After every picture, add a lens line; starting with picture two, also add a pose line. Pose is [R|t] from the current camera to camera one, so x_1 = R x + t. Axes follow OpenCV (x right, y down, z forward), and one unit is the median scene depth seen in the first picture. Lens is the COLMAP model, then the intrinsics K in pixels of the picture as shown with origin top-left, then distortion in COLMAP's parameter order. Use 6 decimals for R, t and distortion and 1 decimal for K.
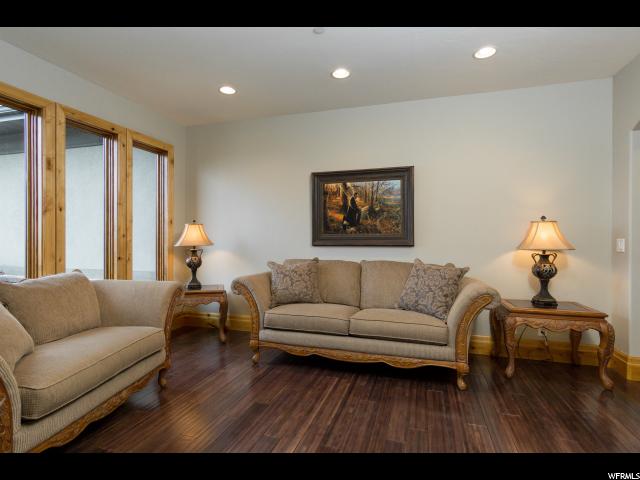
lens RADIAL K [[341.7, 0, 317.4], [0, 341.7, 239.9], [0, 0, 1]] dist [0.003599, 0.000173]
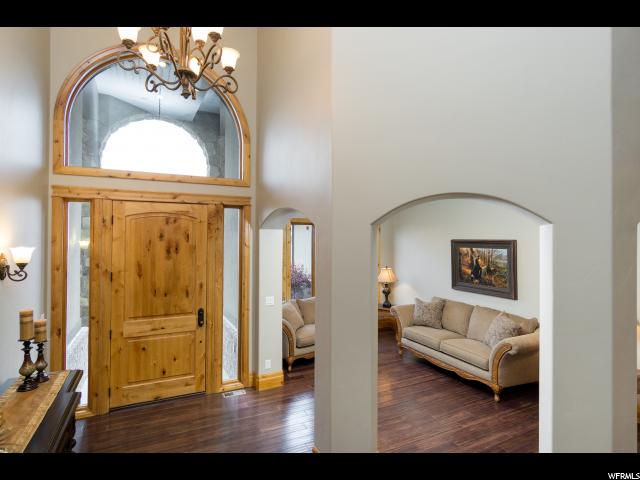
lens RADIAL K [[341.7, 0, 317.4], [0, 341.7, 239.9], [0, 0, 1]] dist [0.003599, 0.000173]
pose [[0.694027, 0.002458, -0.719945, 0.747400], [0.002641, 0.999979, 0.005960, -0.238787], [0.719944, -0.006038, 0.694005, -0.512016]]
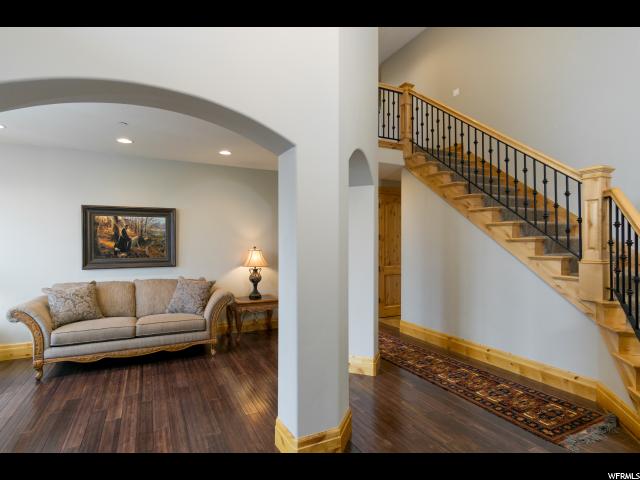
lens RADIAL K [[341.7, 0, 317.4], [0, 341.7, 239.9], [0, 0, 1]] dist [0.003599, 0.000173]
pose [[0.719044, -0.001147, 0.694963, -0.283133], [0.001483, 0.999999, 0.000115, -0.093392], [-0.694963, 0.000948, 0.719045, -0.418562]]
